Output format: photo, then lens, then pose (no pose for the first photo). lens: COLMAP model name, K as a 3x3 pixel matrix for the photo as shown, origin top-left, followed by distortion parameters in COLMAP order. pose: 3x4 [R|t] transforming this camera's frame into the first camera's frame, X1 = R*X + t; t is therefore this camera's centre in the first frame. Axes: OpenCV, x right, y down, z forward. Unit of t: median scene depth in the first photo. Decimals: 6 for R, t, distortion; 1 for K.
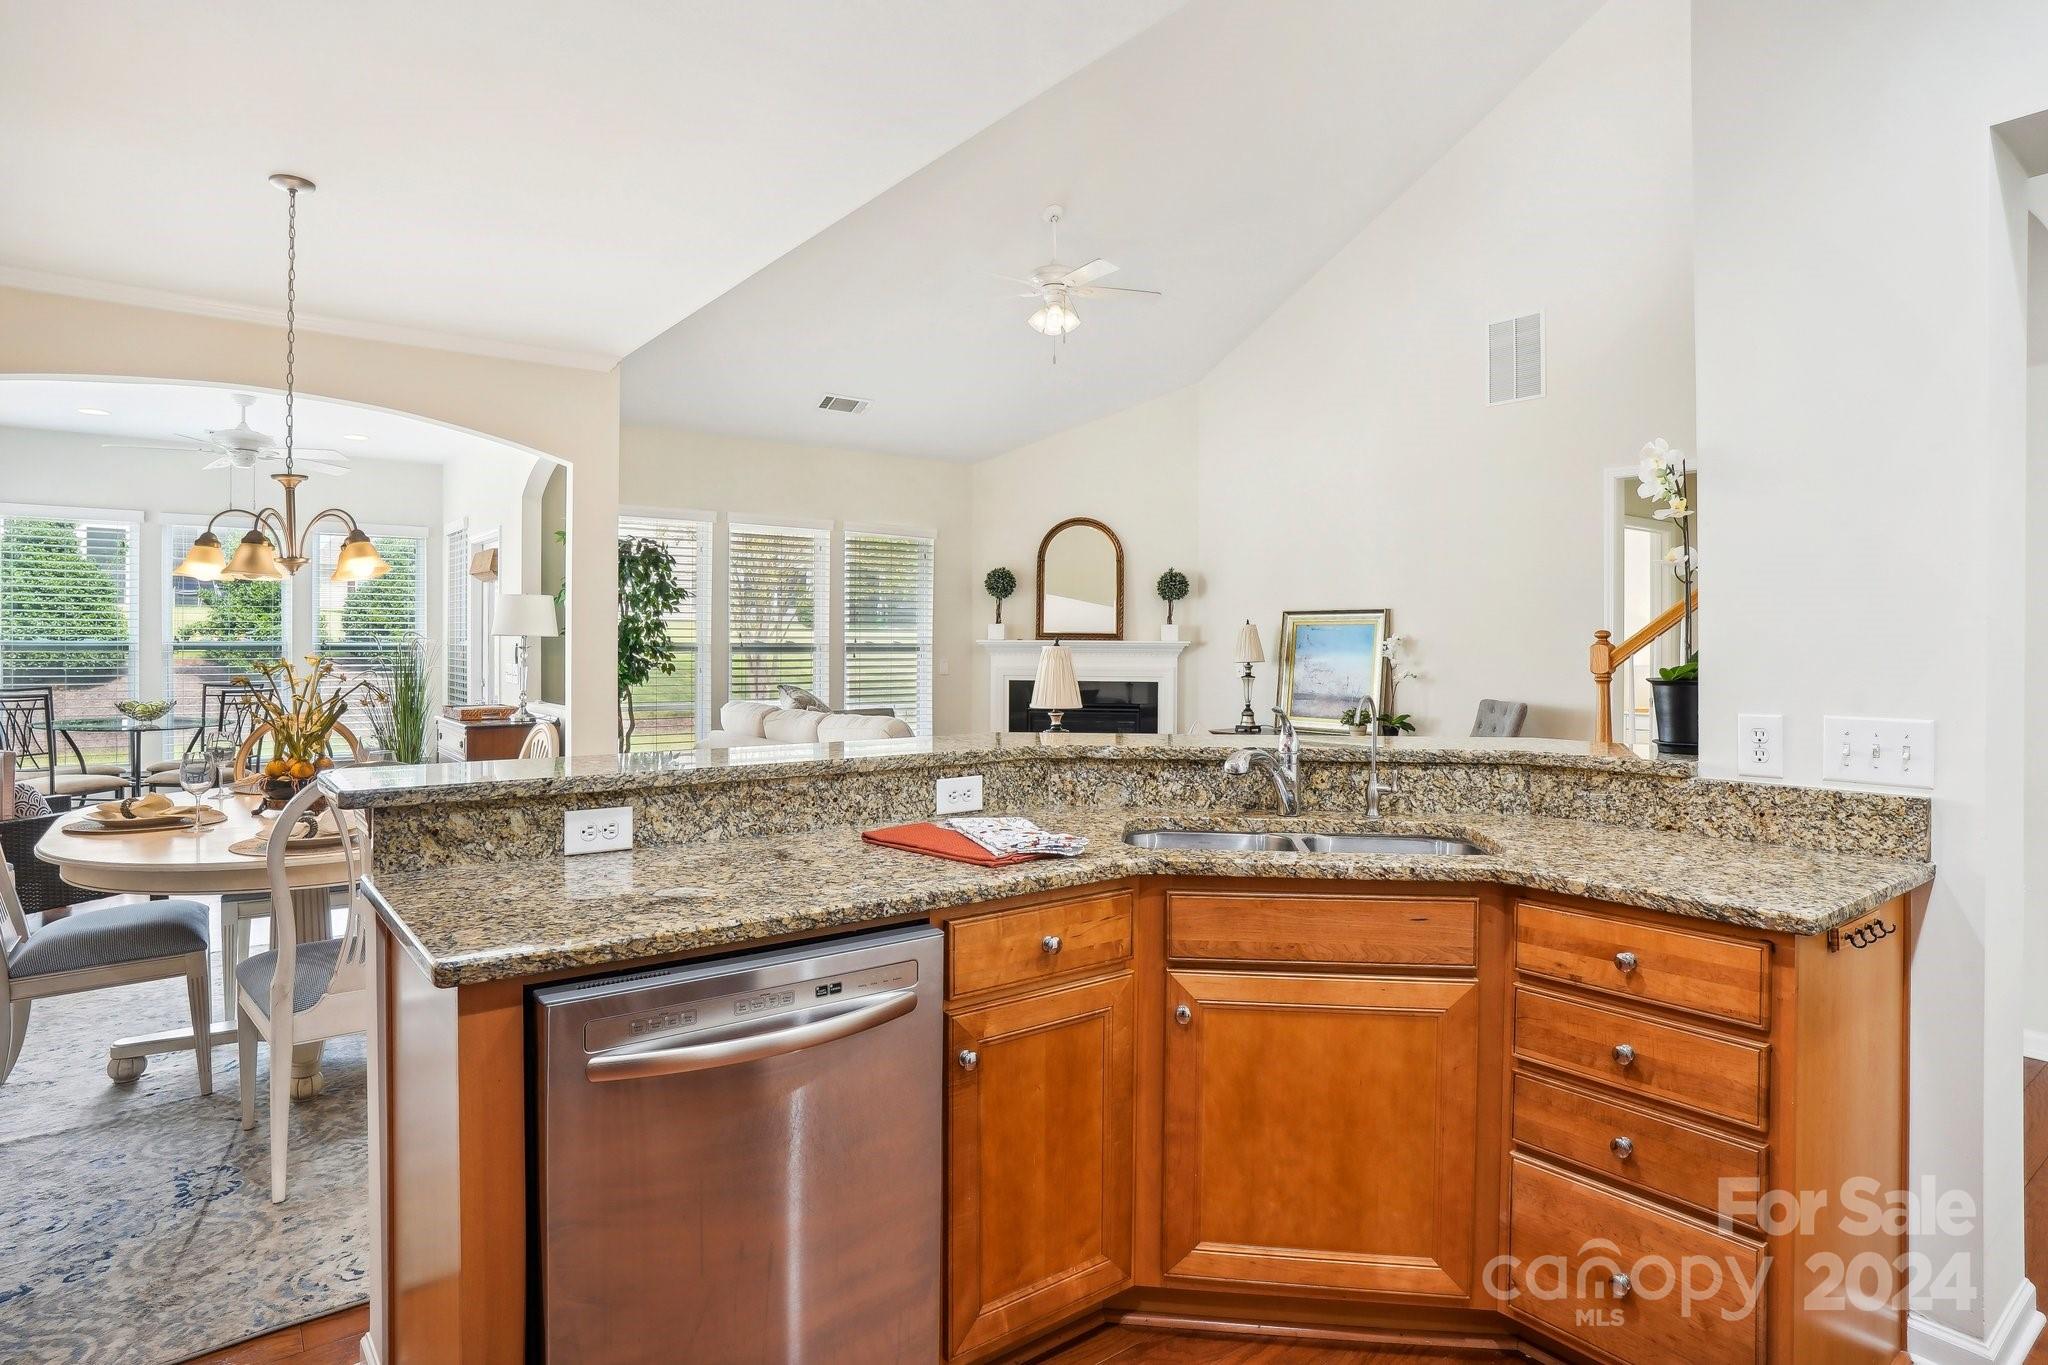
lens RADIAL K [[1109.5, 0, 1026.0], [0, 1109.5, 633.0], [0, 0, 1]] dist [-0.036878, 0.000589]
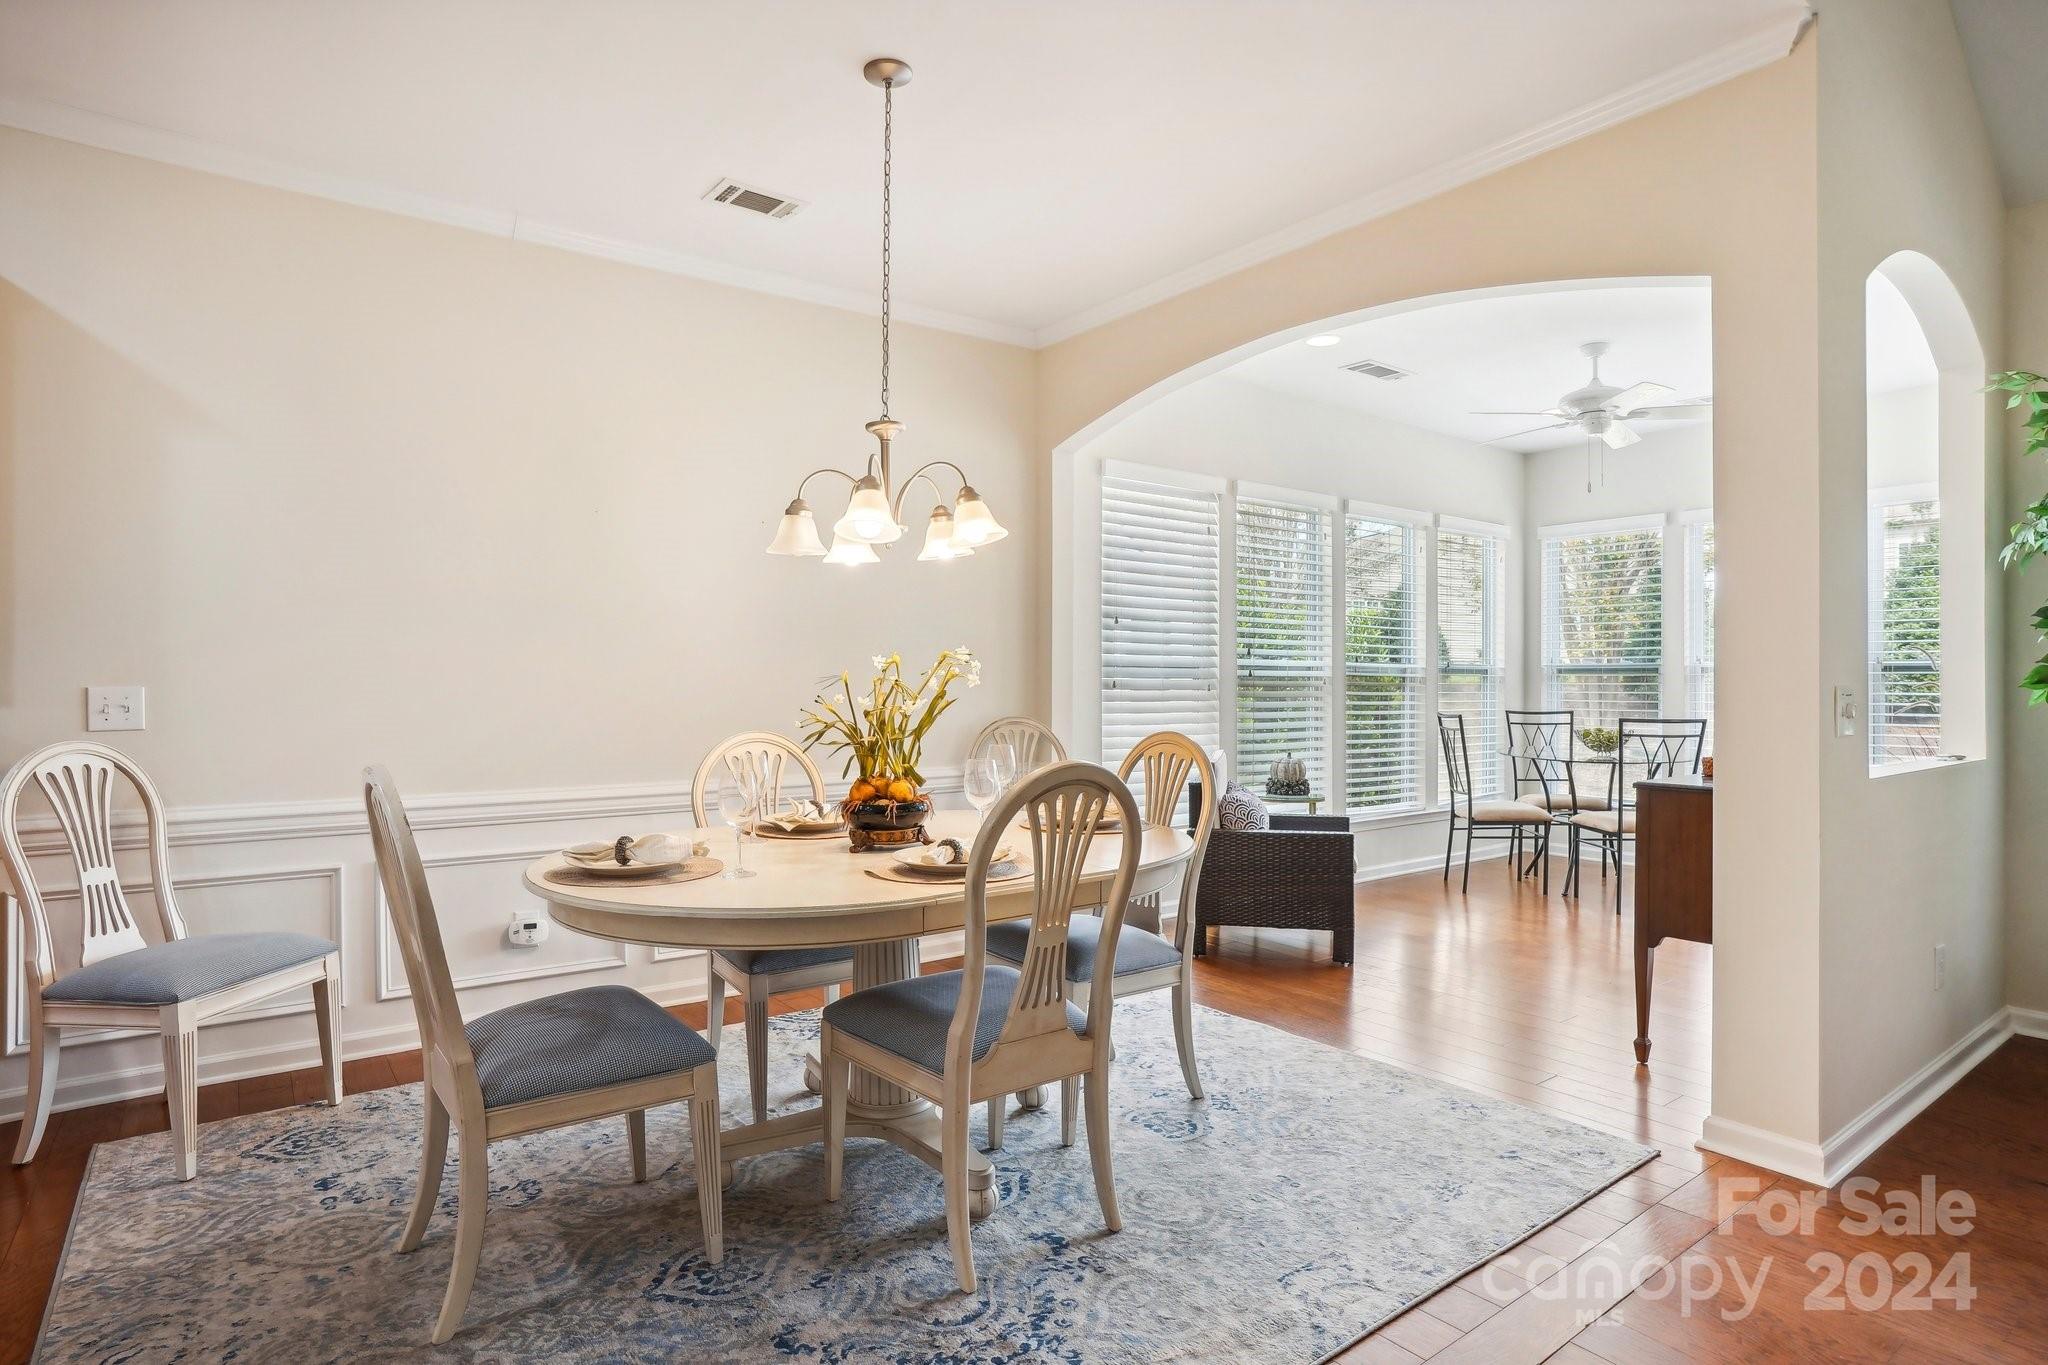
lens RADIAL K [[1109.4, 0, 1024.0], [0, 1109.4, 682.5], [0, 0, 1]] dist [-0.084185, 0.043718]
pose [[-0.014758, -0.003023, -0.999887, 0.063172], [0.009434, 0.999950, -0.003162, 0.022337], [0.999847, -0.009480, -0.014729, 0.495955]]
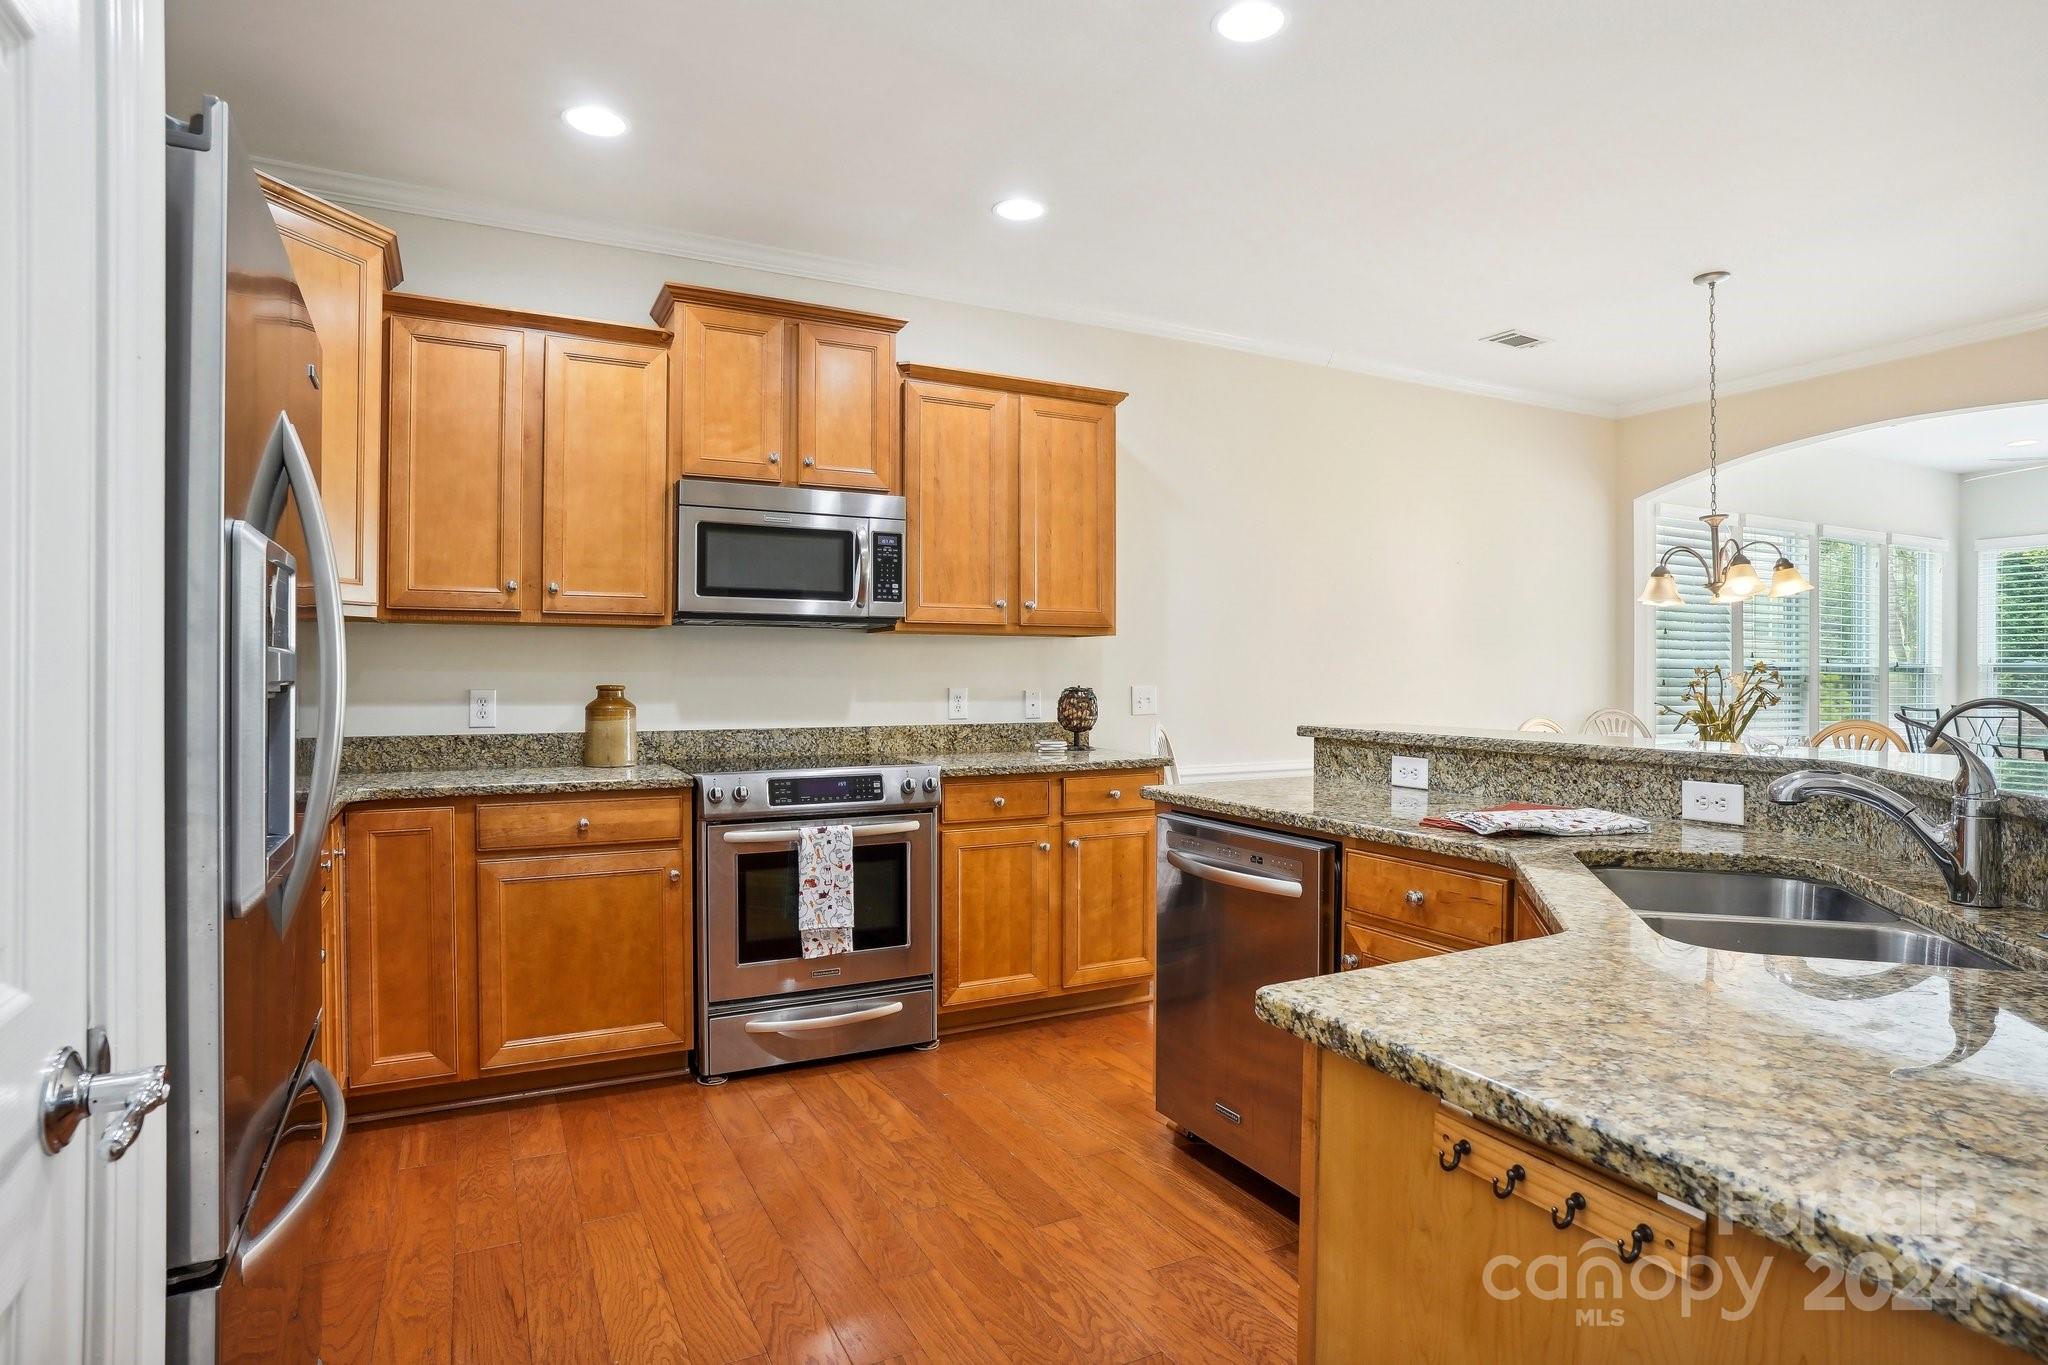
lens RADIAL K [[1109.4, 0, 1024.0], [0, 1109.4, 682.5], [0, 0, 1]] dist [-0.084185, 0.043718]
pose [[-0.177519, 0.006366, -0.984097, 0.293861], [0.008123, 0.999954, 0.005003, 0.013293], [0.984084, -0.007106, -0.177563, 0.199713]]
